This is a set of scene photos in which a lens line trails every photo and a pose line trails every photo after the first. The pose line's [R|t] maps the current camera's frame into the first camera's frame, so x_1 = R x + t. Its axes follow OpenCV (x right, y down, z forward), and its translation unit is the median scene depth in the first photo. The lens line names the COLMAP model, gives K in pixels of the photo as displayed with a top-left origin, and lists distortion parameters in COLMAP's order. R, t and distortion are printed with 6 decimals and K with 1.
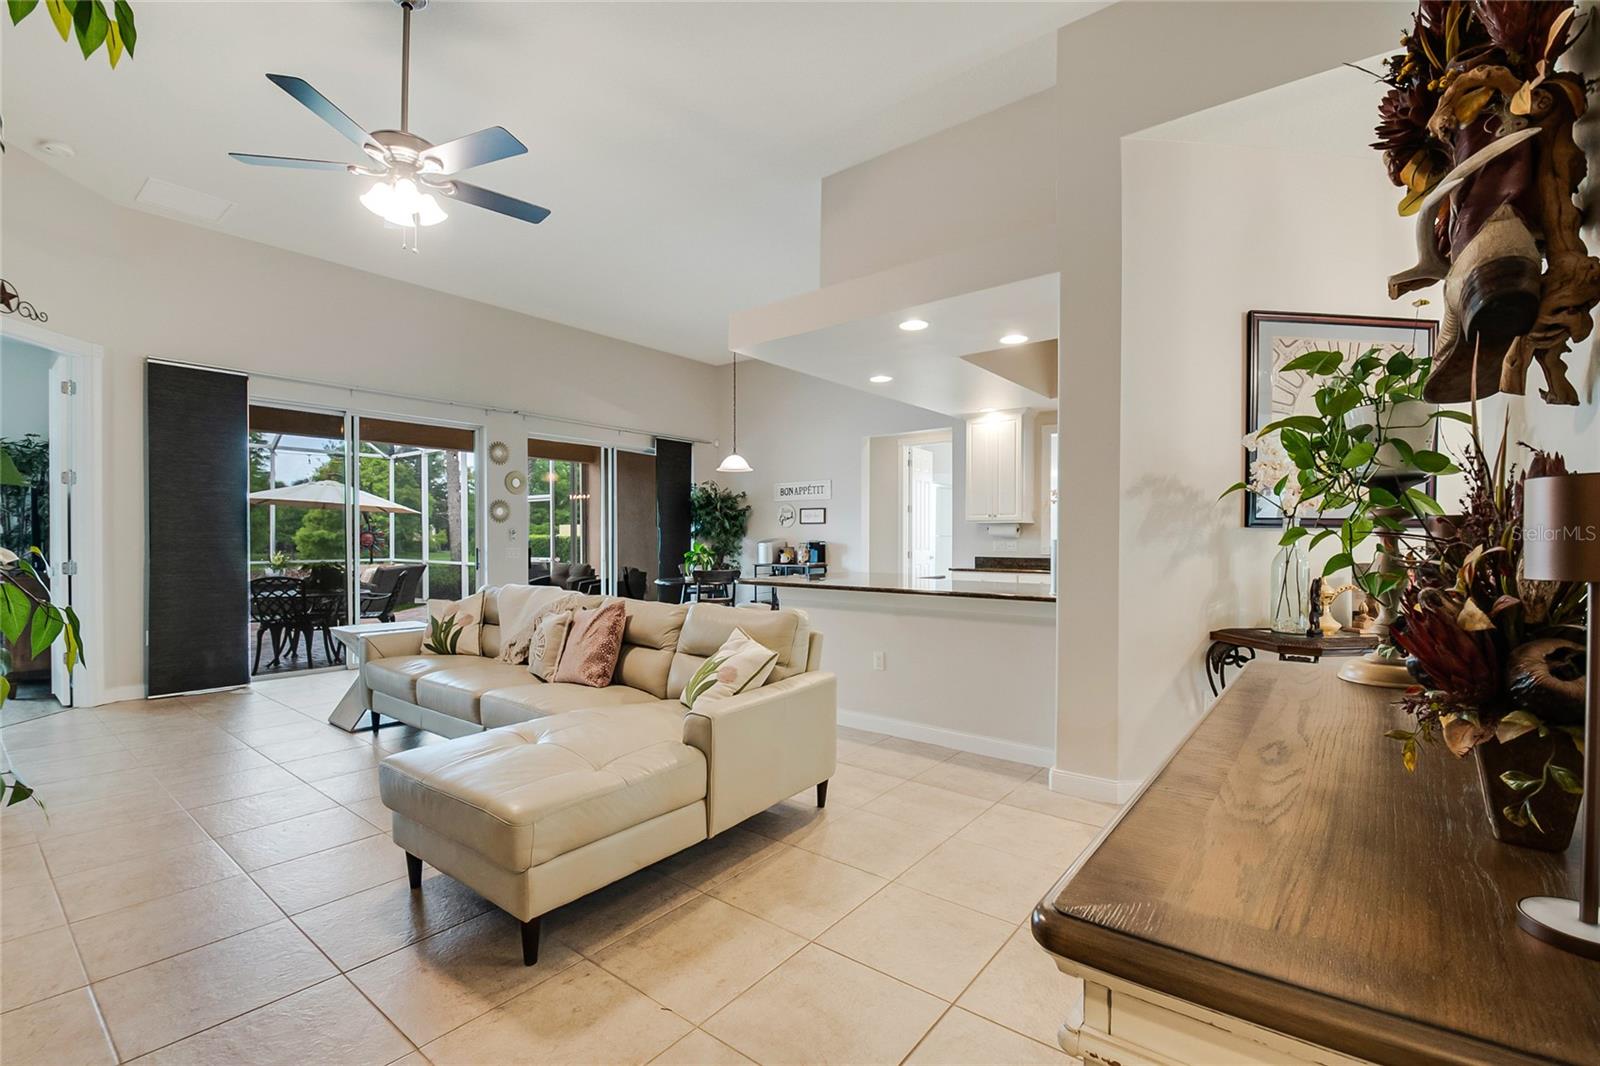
lens RADIAL K [[705.0, 0, 819.9], [0, 705.0, 550.4], [0, 0, 1]] dist [0.013799, -0.017513]
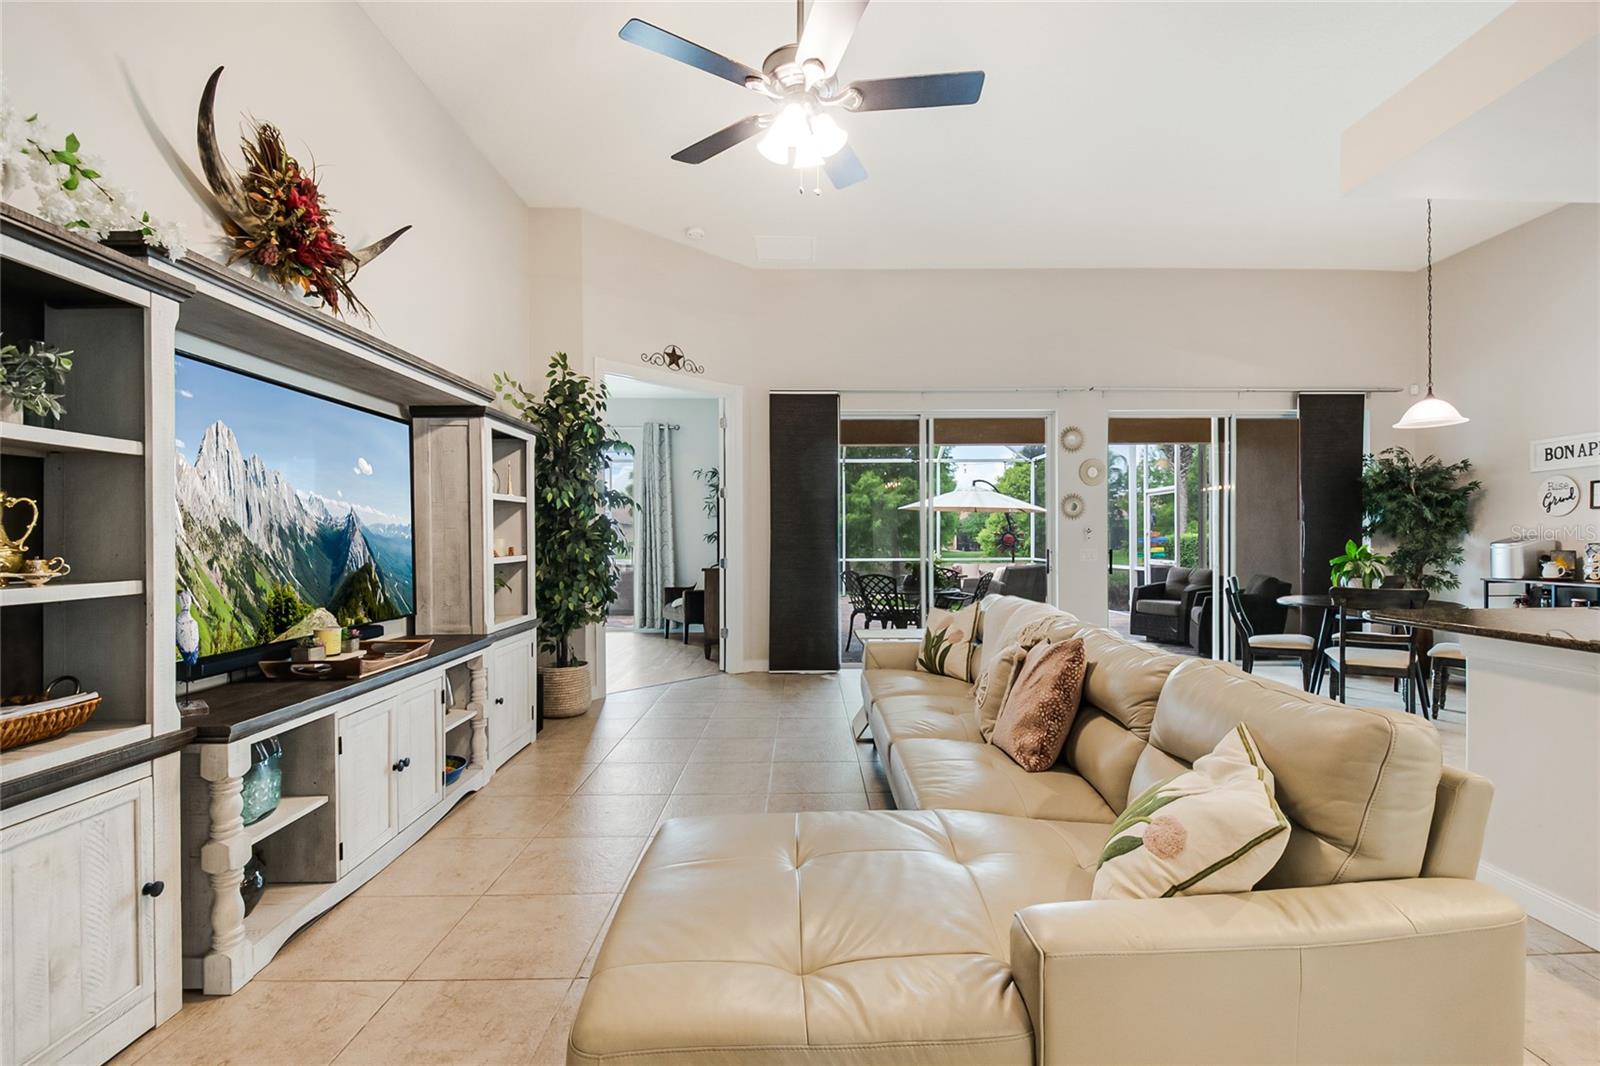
lens RADIAL K [[705.0, 0, 819.9], [0, 705.0, 550.4], [0, 0, 1]] dist [0.013799, -0.017513]
pose [[0.615811, 0.008140, -0.787852, 0.036545], [-0.007134, 0.999963, 0.004756, -0.003913], [0.787862, 0.002692, 0.615846, 0.220798]]
